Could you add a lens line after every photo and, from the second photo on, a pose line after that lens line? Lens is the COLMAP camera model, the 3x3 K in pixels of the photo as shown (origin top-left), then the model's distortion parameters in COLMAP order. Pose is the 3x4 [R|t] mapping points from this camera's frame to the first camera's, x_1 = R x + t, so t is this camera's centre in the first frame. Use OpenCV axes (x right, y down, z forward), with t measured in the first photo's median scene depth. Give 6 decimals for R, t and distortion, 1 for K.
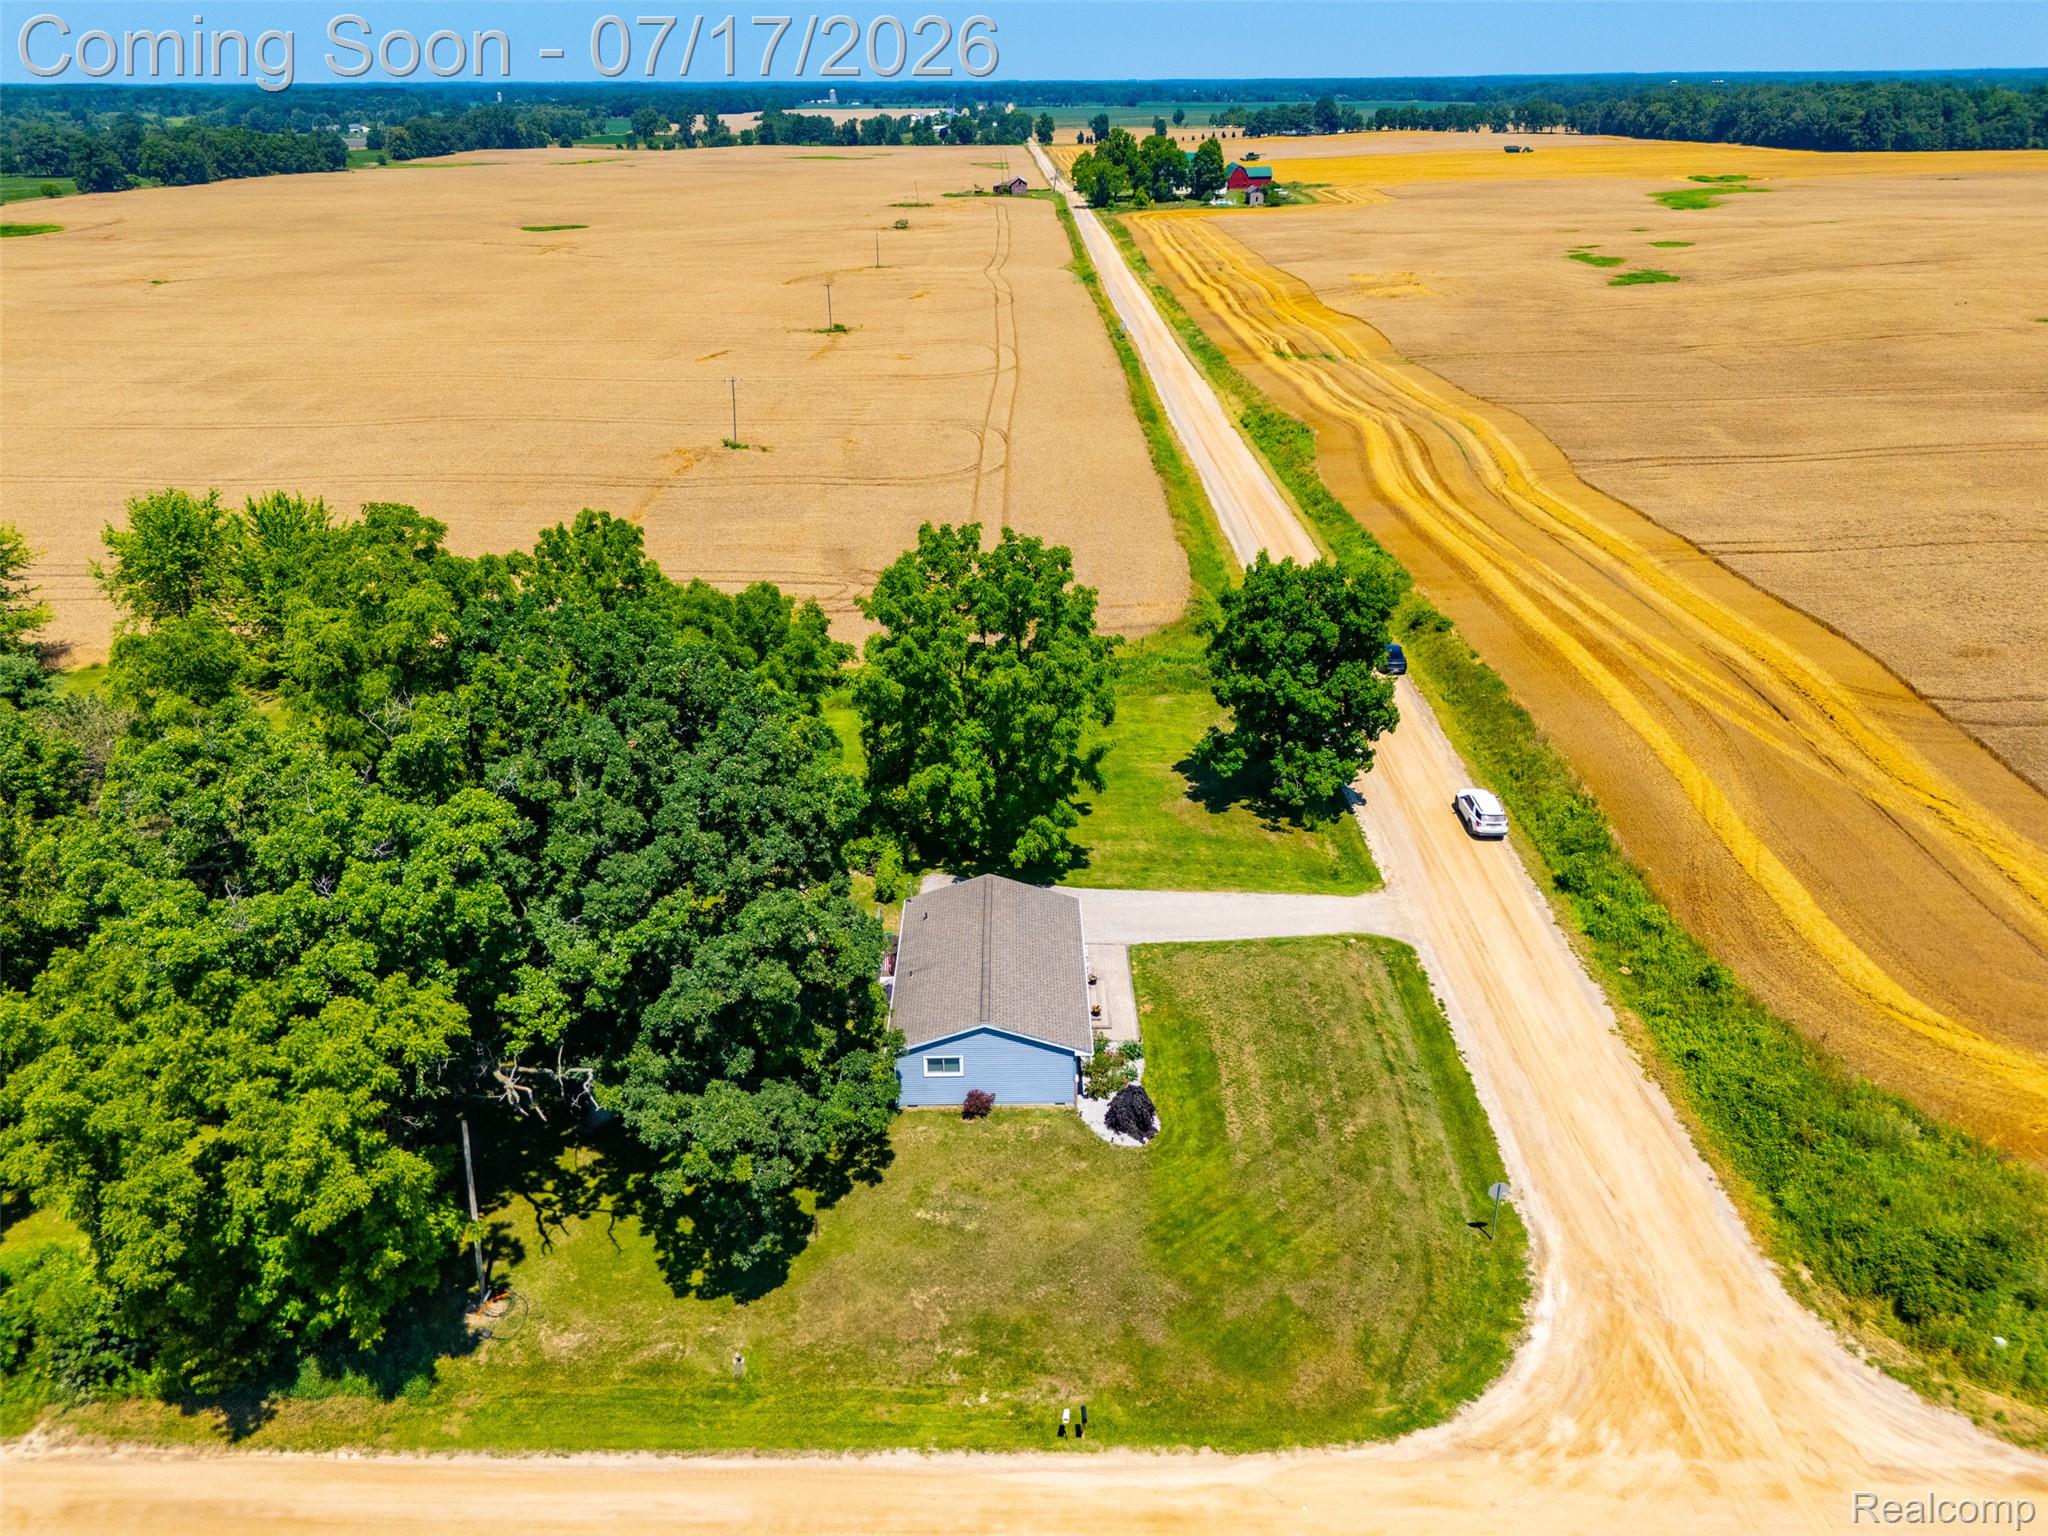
lens RADIAL K [[1510.0, 0, 1029.9], [0, 1510.0, 777.2], [0, 0, 1]] dist [0.065994, -0.059586]
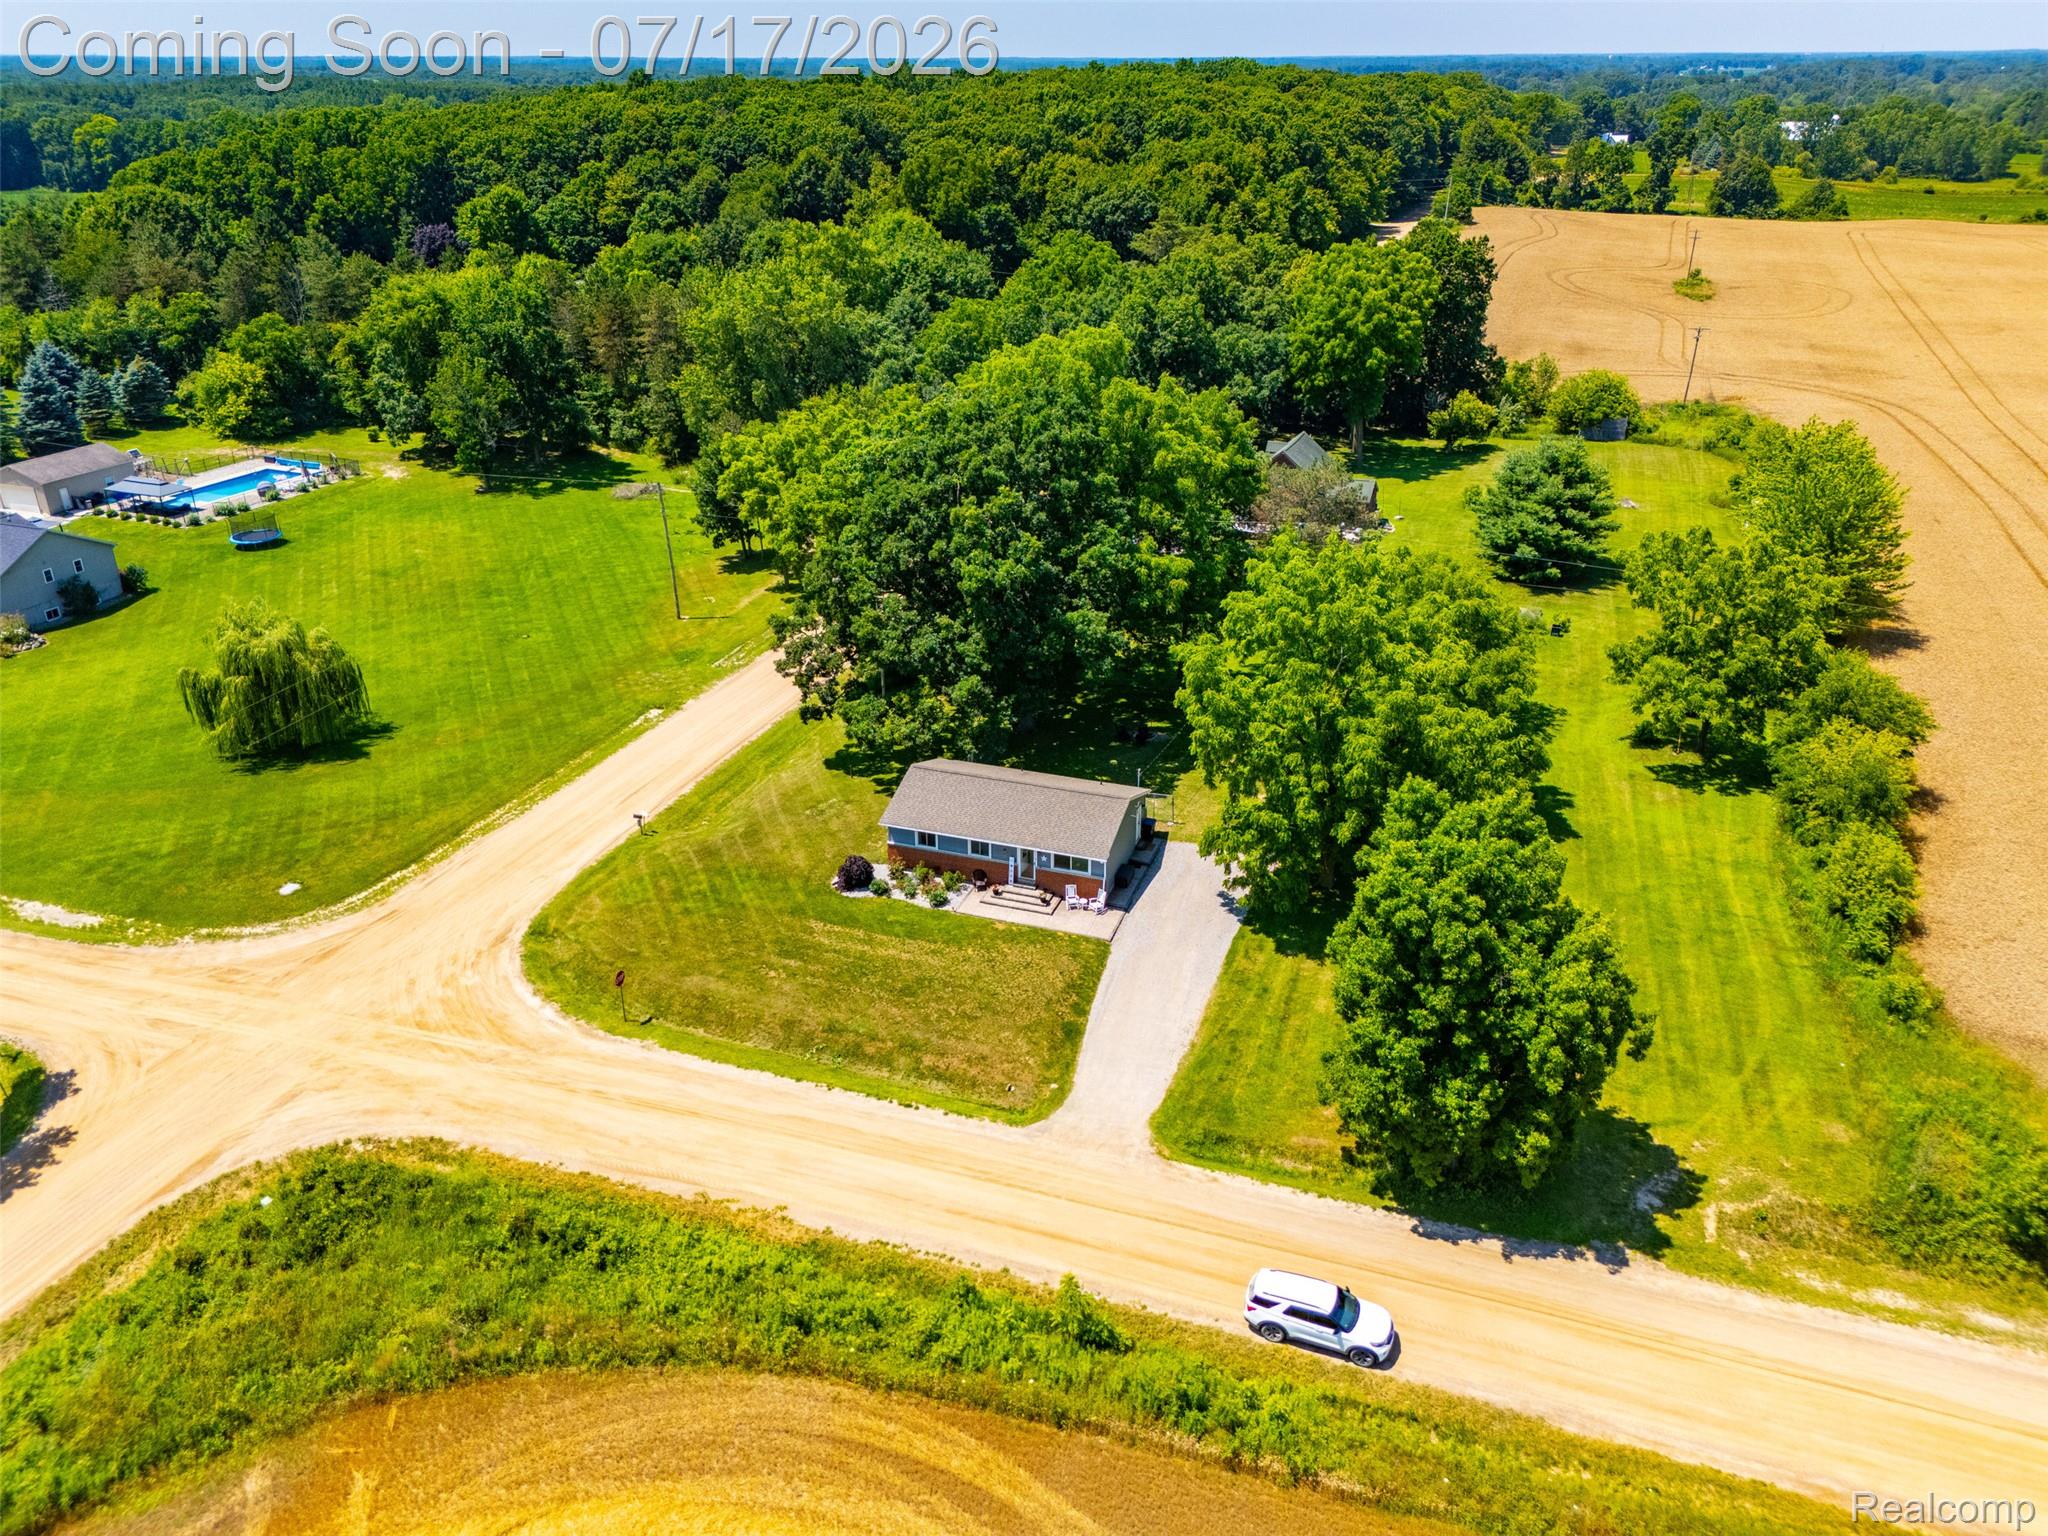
lens RADIAL K [[1510.0, 0, 1029.9], [0, 1510.0, 777.2], [0, 0, 1]] dist [0.065994, -0.059586]
pose [[-0.346998, 0.409050, -0.843961, 0.622589], [-0.387040, 0.757216, 0.526140, -0.336113], [0.854279, 0.509216, -0.104433, 0.710164]]
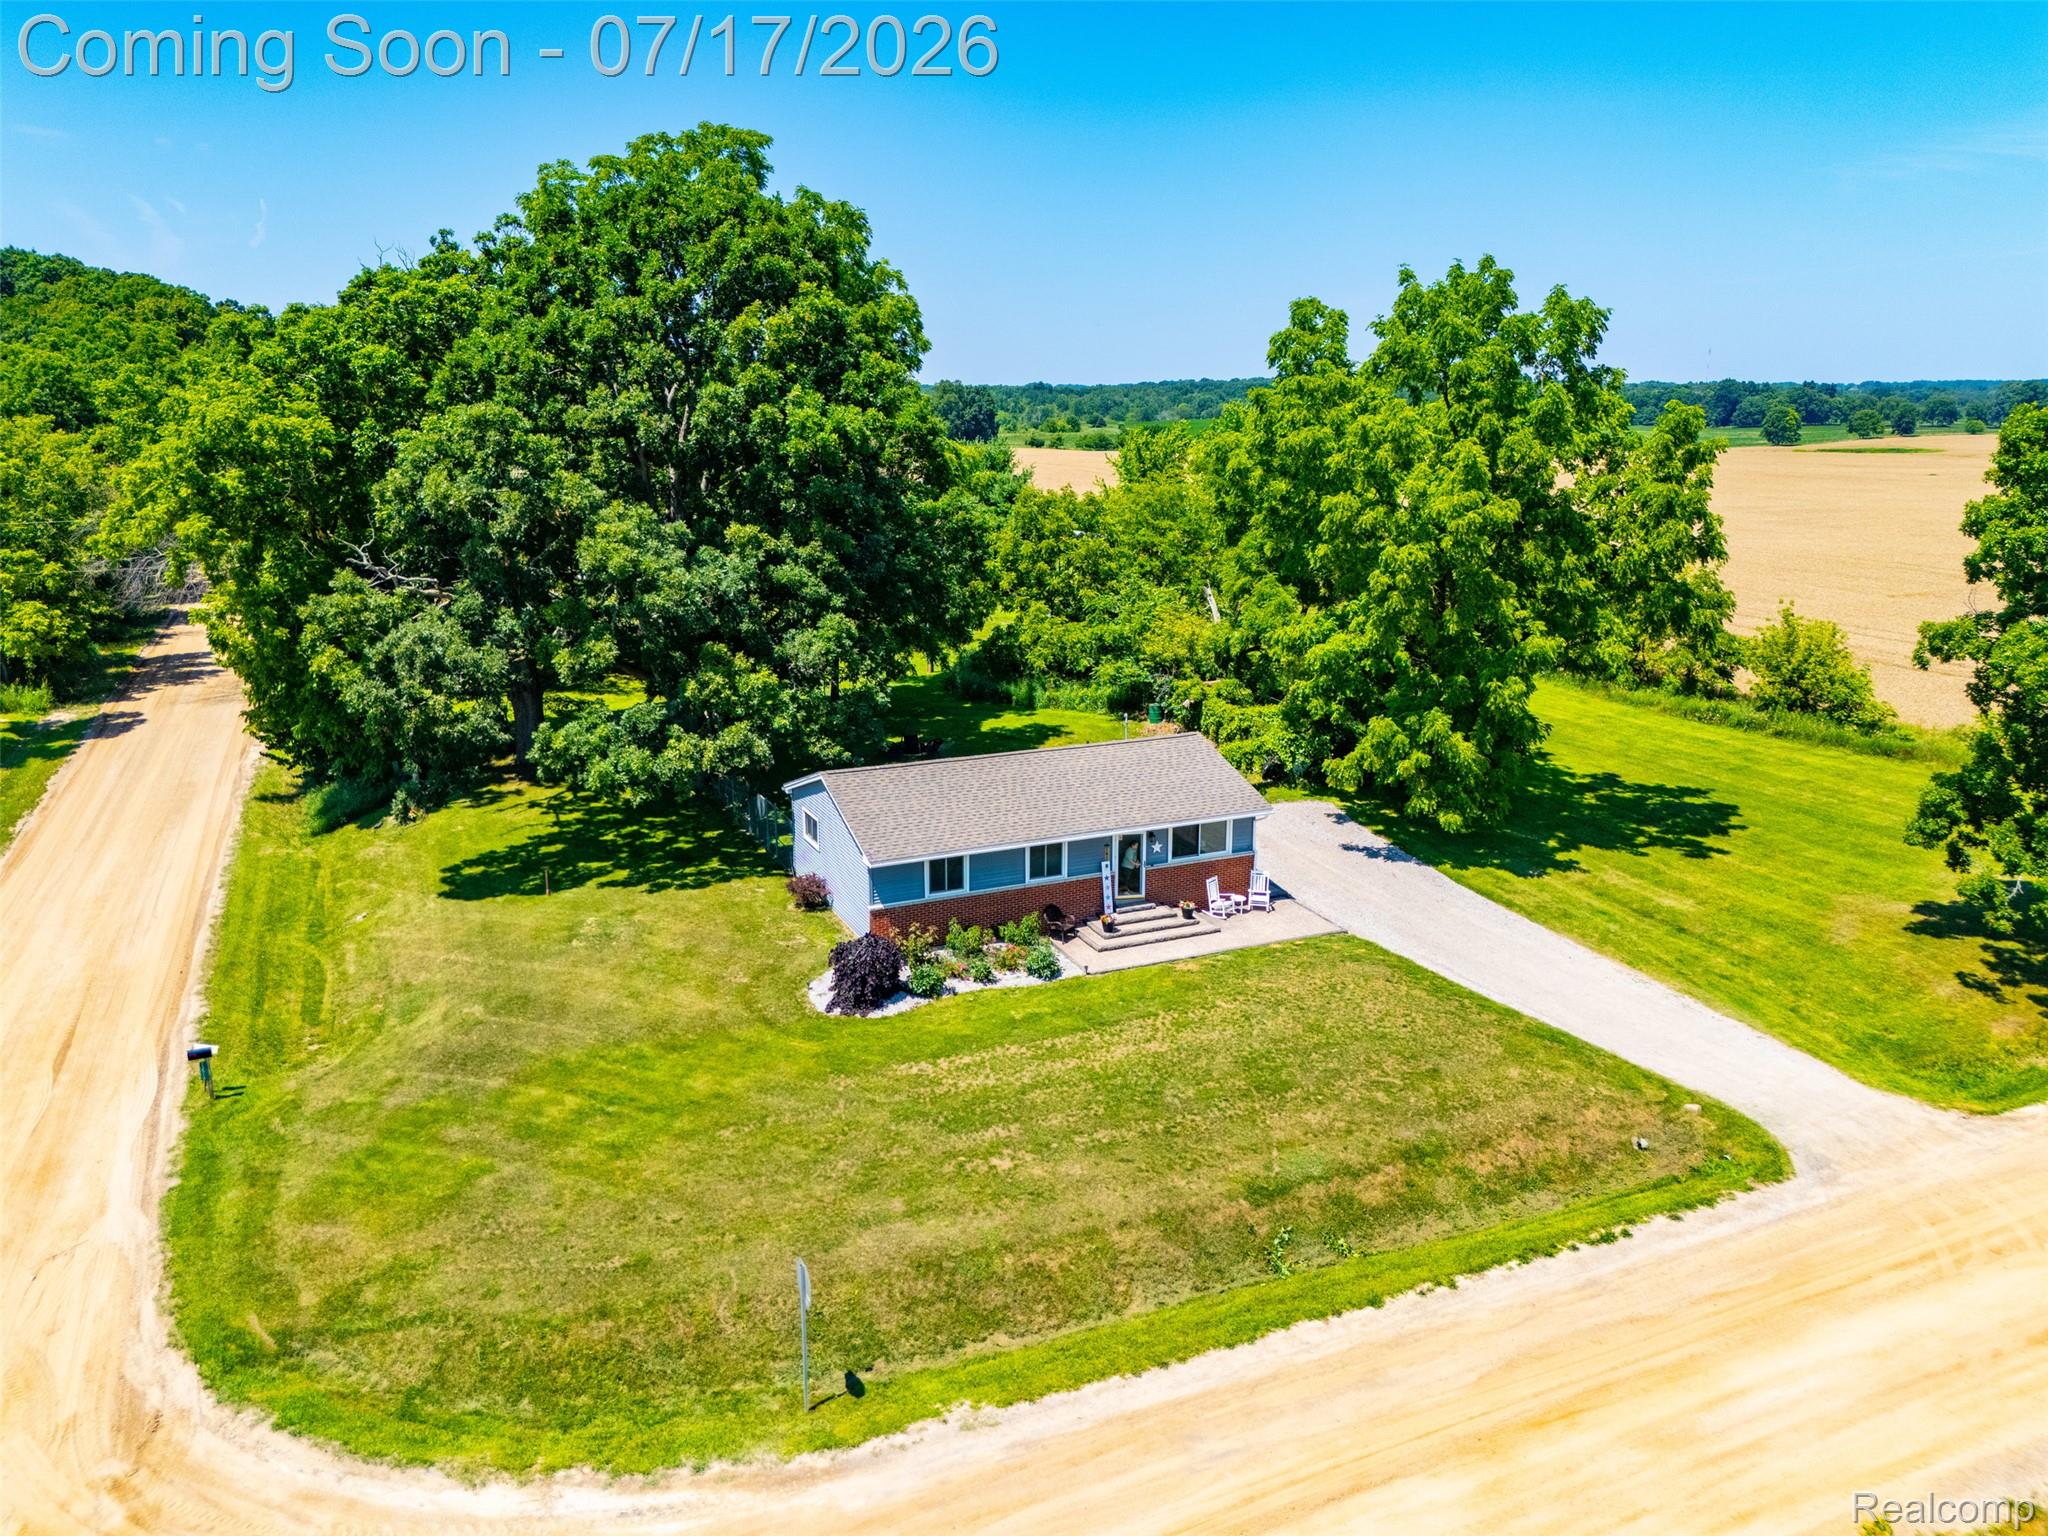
lens RADIAL K [[1510.0, 0, 1029.9], [0, 1510.0, 777.2], [0, 0, 1]] dist [0.065994, -0.059586]
pose [[0.407912, 0.234420, -0.882415, 0.363666], [-0.385408, 0.920358, 0.066338, 0.046201], [0.827689, 0.313030, 0.465772, 0.431087]]
